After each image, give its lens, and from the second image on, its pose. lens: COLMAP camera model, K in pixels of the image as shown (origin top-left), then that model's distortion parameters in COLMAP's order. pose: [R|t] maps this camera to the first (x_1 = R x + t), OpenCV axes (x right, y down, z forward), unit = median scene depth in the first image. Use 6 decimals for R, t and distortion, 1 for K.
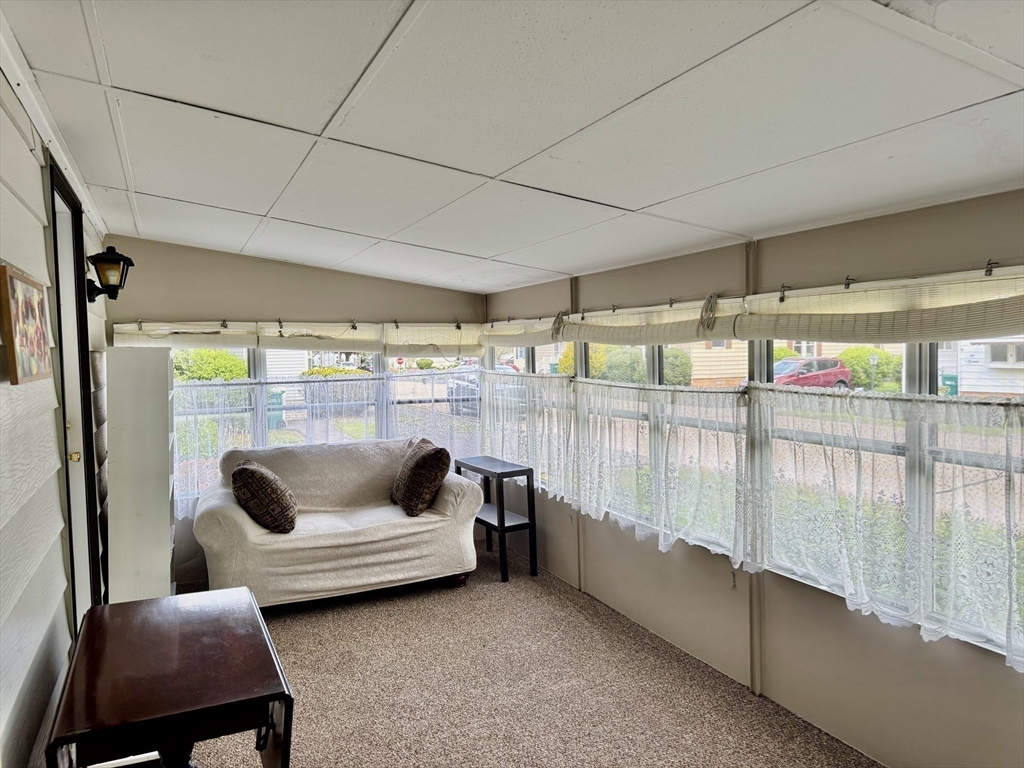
lens RADIAL K [[711.8, 0, 512.0], [0, 711.8, 384.0], [0, 0, 1]] dist [0.162048, -0.323745]
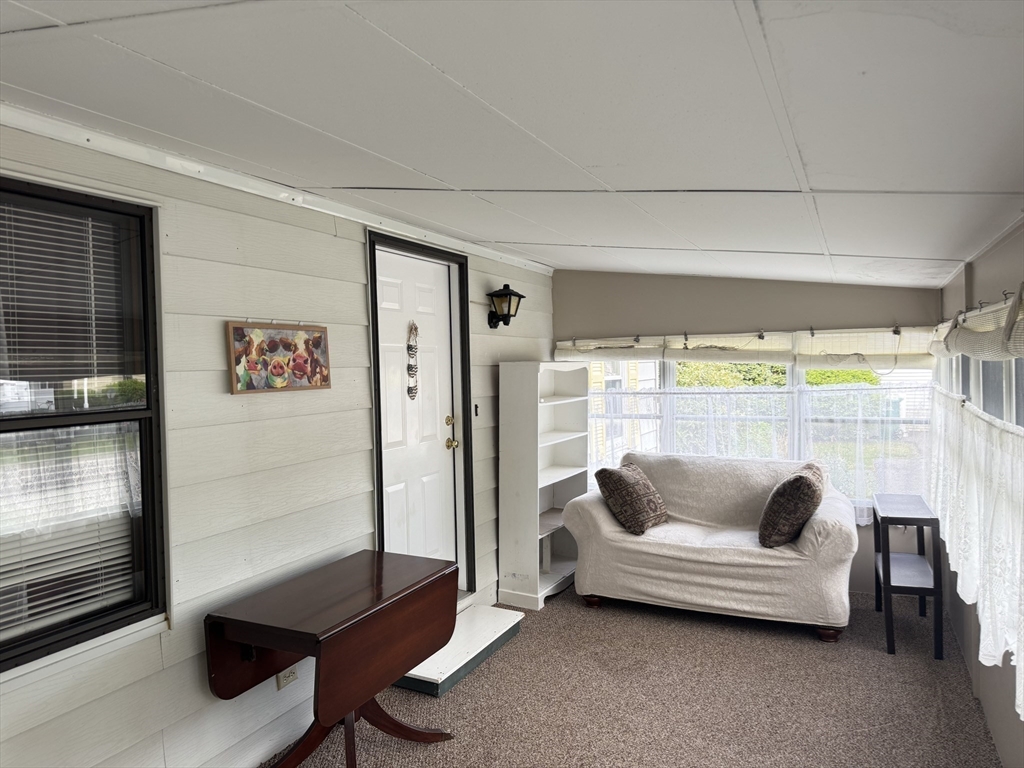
lens RADIAL K [[711.8, 0, 512.0], [0, 711.8, 384.0], [0, 0, 1]] dist [0.162048, -0.323745]
pose [[0.623712, 0.025951, -0.781223, 0.366958], [-0.027325, 0.999562, 0.011388, -0.022102], [0.781177, 0.014244, 0.624148, 0.175997]]
